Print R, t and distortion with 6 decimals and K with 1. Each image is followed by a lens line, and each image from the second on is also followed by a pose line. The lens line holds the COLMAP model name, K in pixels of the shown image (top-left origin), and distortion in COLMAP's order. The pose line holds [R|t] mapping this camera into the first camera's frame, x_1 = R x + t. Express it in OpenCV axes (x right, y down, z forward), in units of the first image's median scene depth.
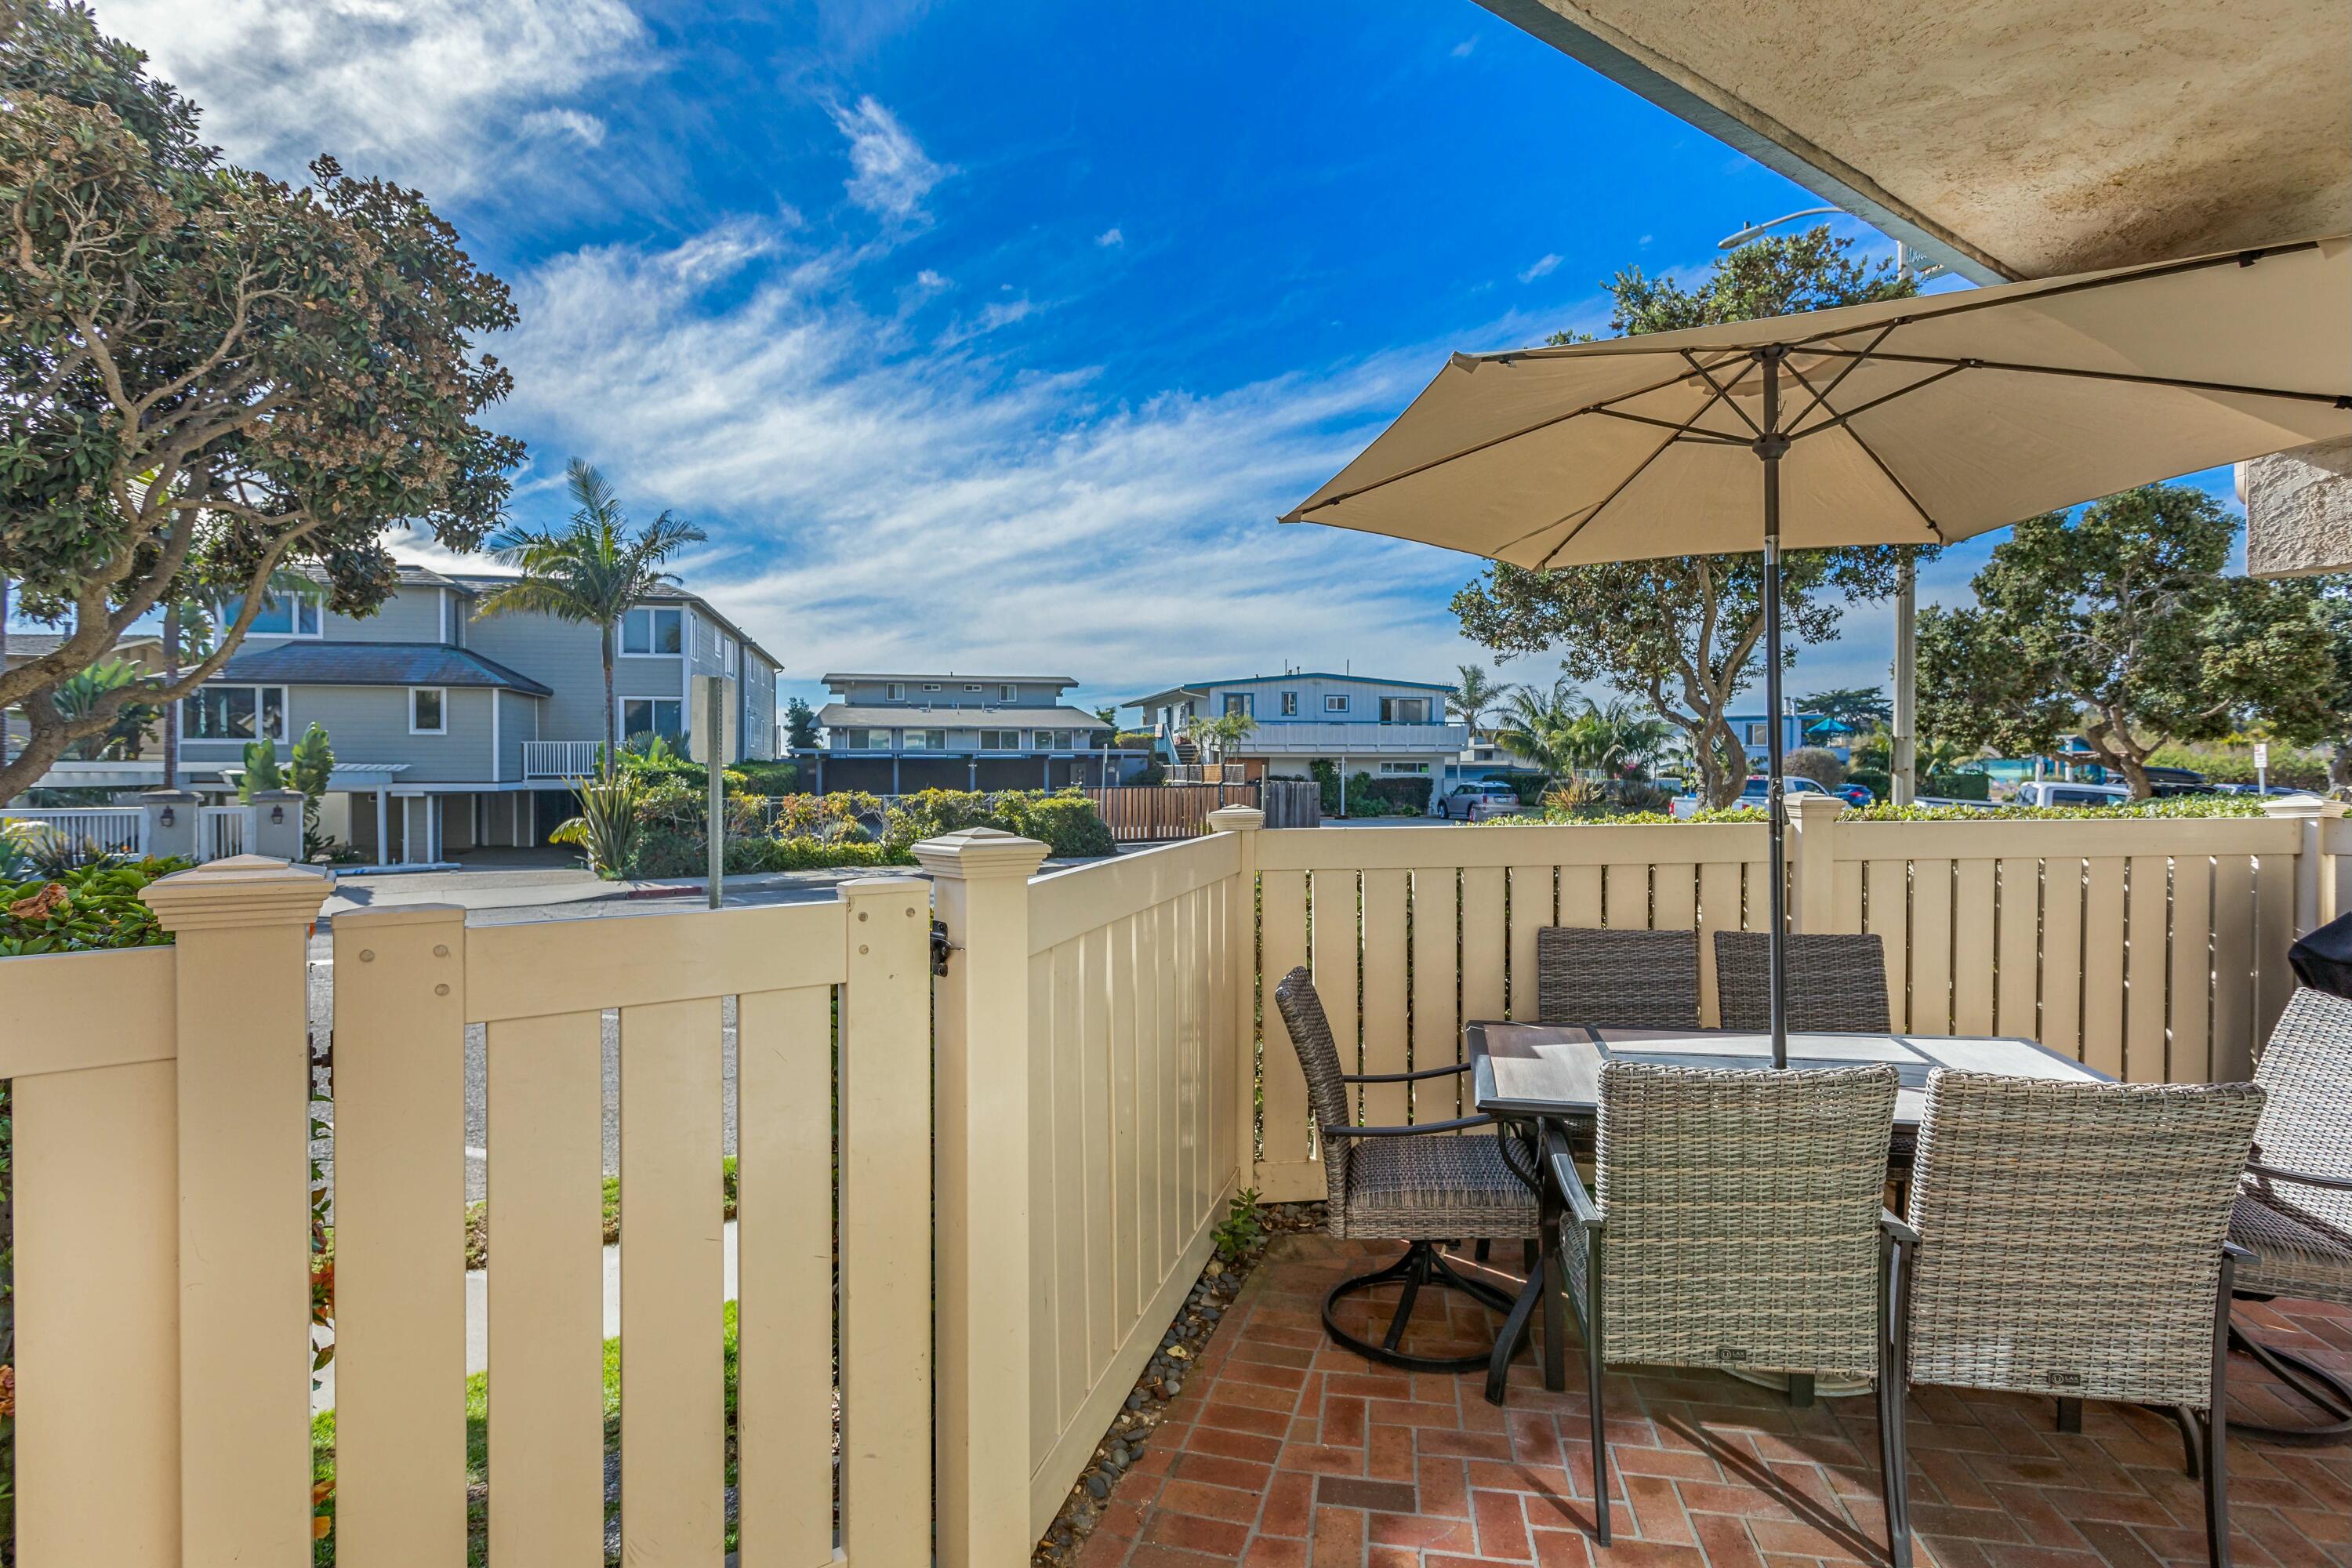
lens RADIAL K [[1155.7, 0, 1176.0], [0, 1155.7, 784.0], [0, 0, 1]] dist [-0.000638, -0.000119]
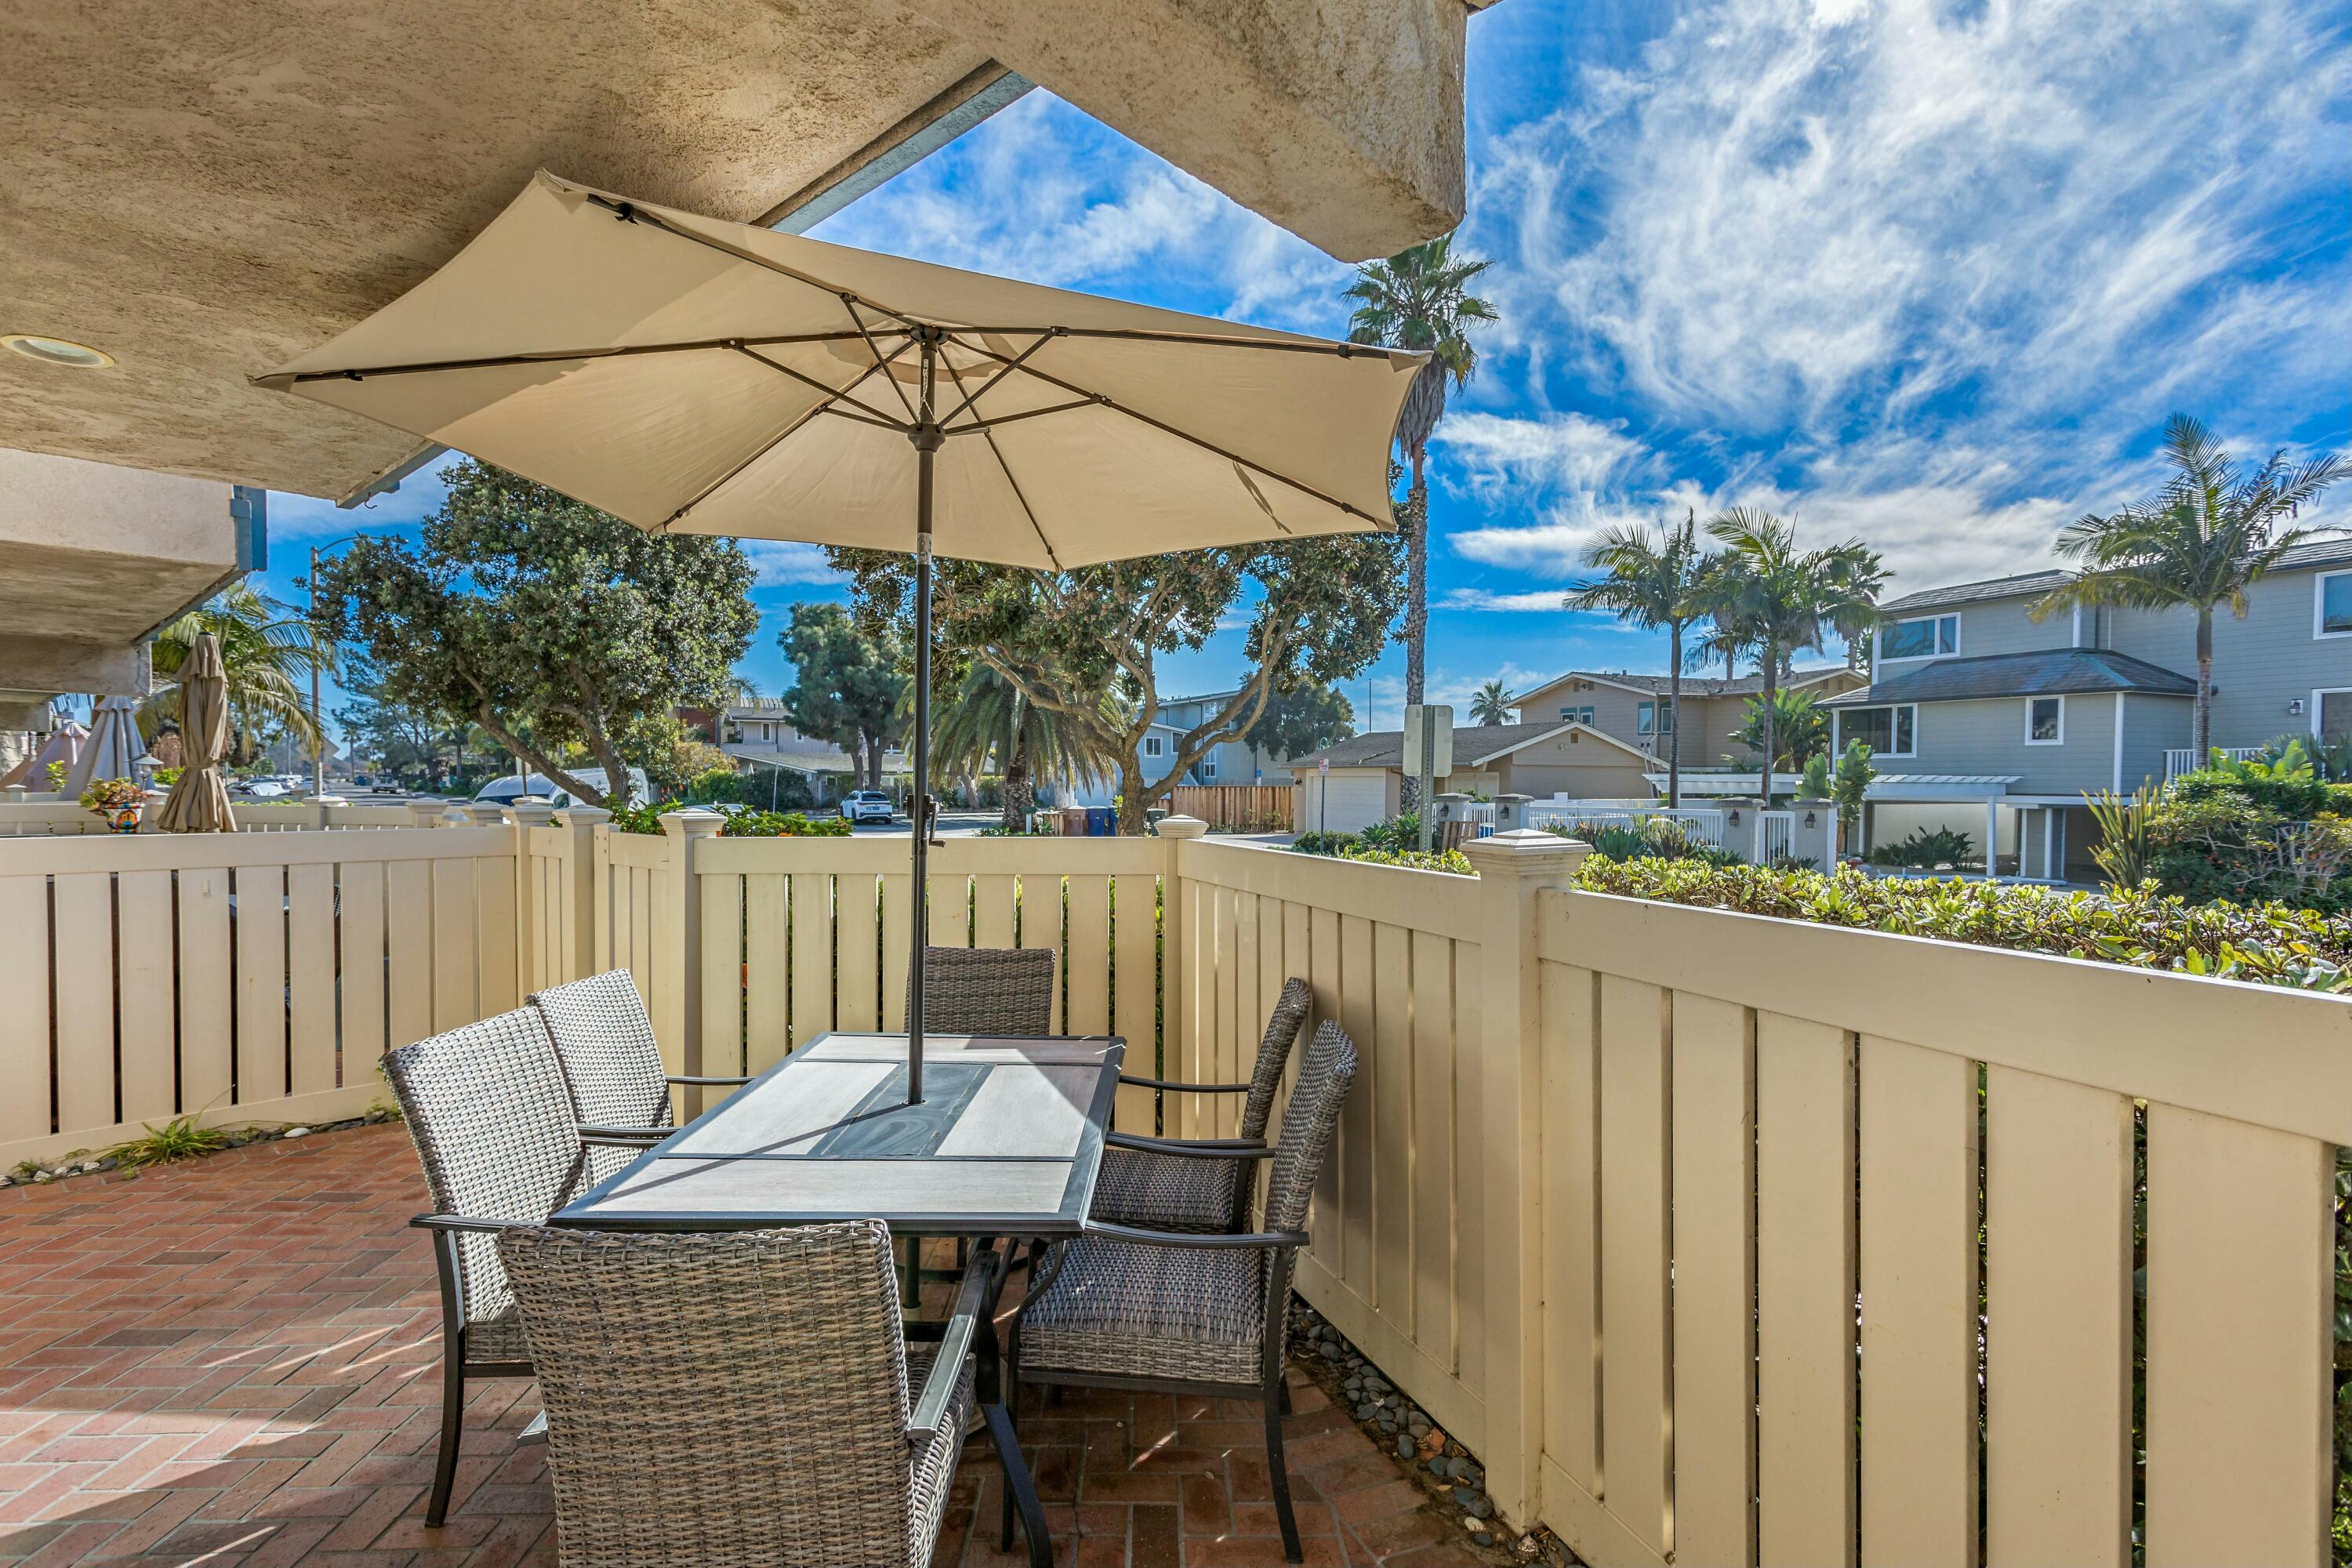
lens RADIAL K [[1155.7, 0, 1176.0], [0, 1155.7, 784.0], [0, 0, 1]] dist [-0.000638, -0.000119]
pose [[0.155338, 0.007483, -0.987833, 0.297903], [-0.016001, 0.999859, 0.005058, -0.005032], [0.987732, 0.015021, 0.155436, 0.199385]]
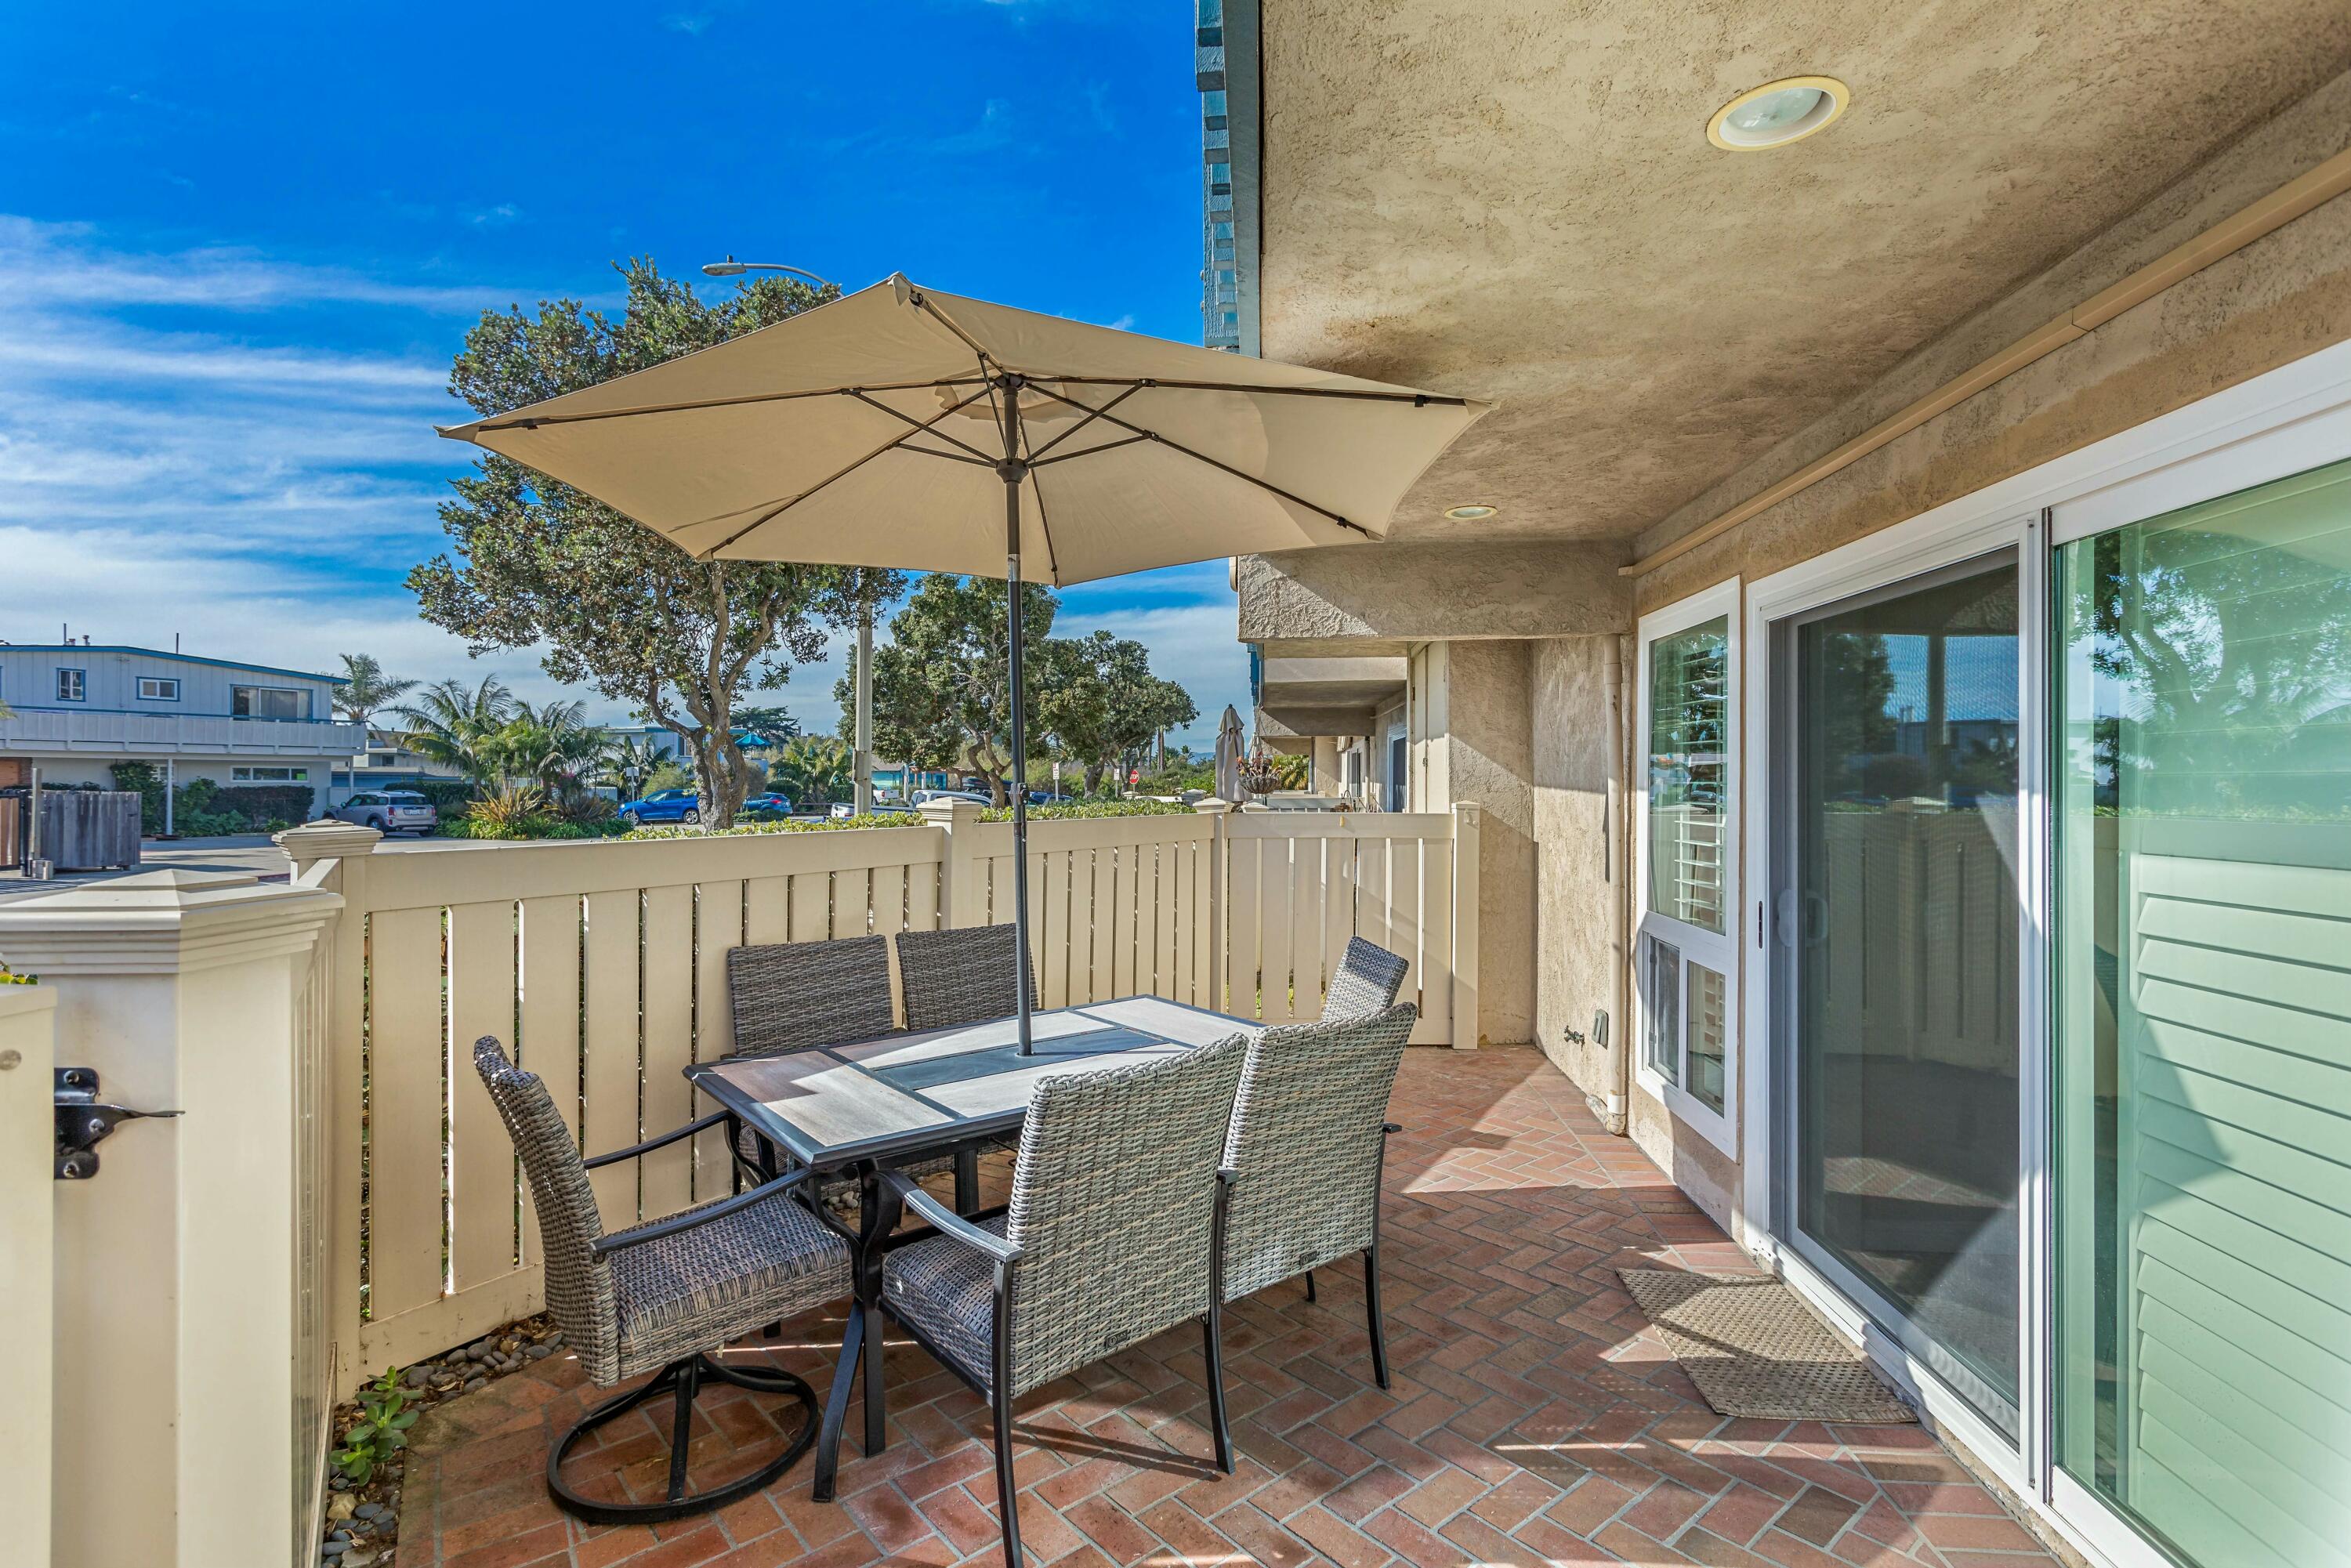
lens RADIAL K [[1120.6, 0, 1169.2], [0, 1120.6, 789.4], [0, 0, 1]] dist [0.003003, 0.001402]
pose [[0.634094, -0.001100, 0.773255, -0.031219], [0.003616, 0.999992, -0.001543, 0.000428], [-0.773248, 0.003774, 0.634093, 0.038305]]
